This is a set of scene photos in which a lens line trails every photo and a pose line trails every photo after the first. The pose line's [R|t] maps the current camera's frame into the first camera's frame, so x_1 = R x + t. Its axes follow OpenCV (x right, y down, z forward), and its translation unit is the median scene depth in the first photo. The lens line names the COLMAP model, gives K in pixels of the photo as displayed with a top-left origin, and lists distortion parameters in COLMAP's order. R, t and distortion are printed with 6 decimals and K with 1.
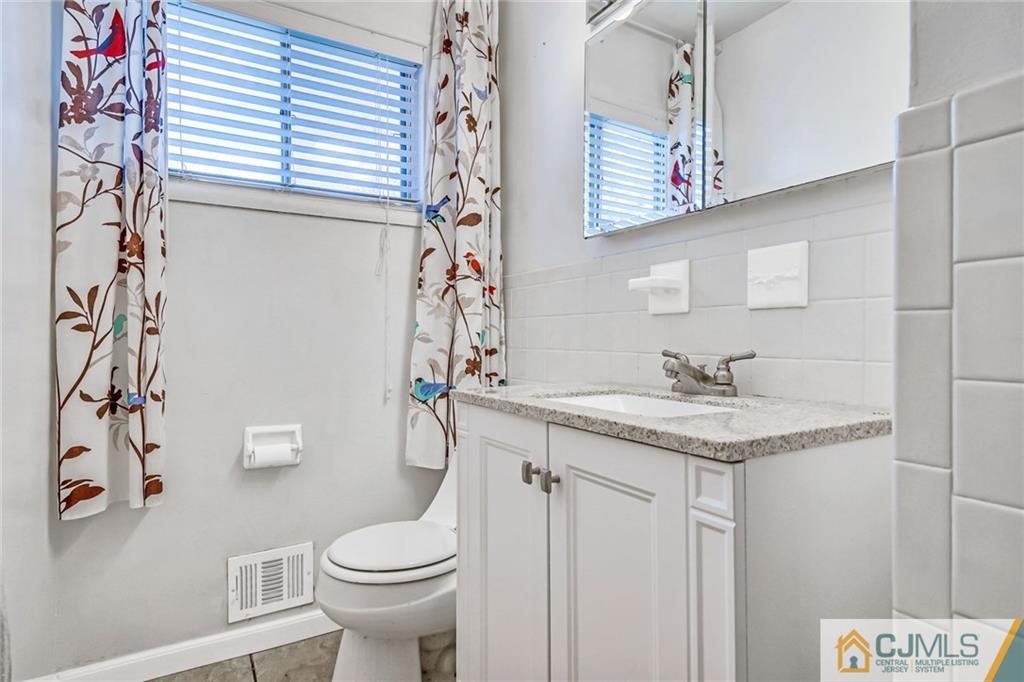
lens RADIAL K [[546.4, 0, 510.1], [0, 546.4, 338.9], [0, 0, 1]] dist [0.000870, 0.003674]
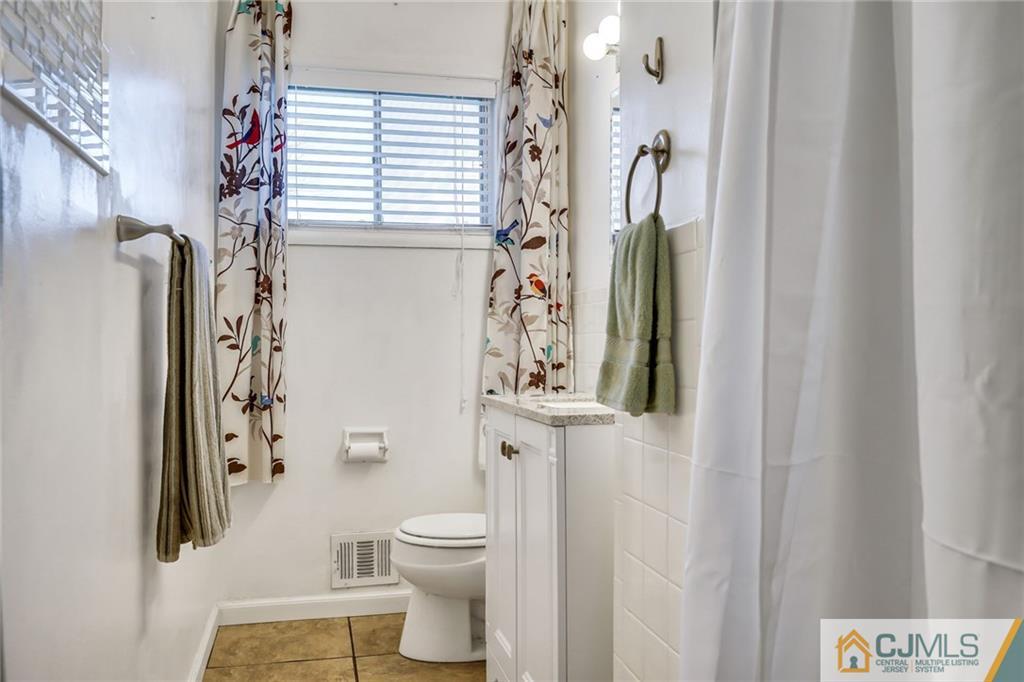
lens RADIAL K [[864.9, 0, 512.1], [0, 864.9, 341.4], [0, 0, 1]] dist [-0.000064, 0.004220]
pose [[0.956107, -0.002460, -0.293009, 0.445208], [0.001660, 0.999994, -0.002979, -0.022620], [0.293015, 0.002362, 0.956105, -0.741154]]
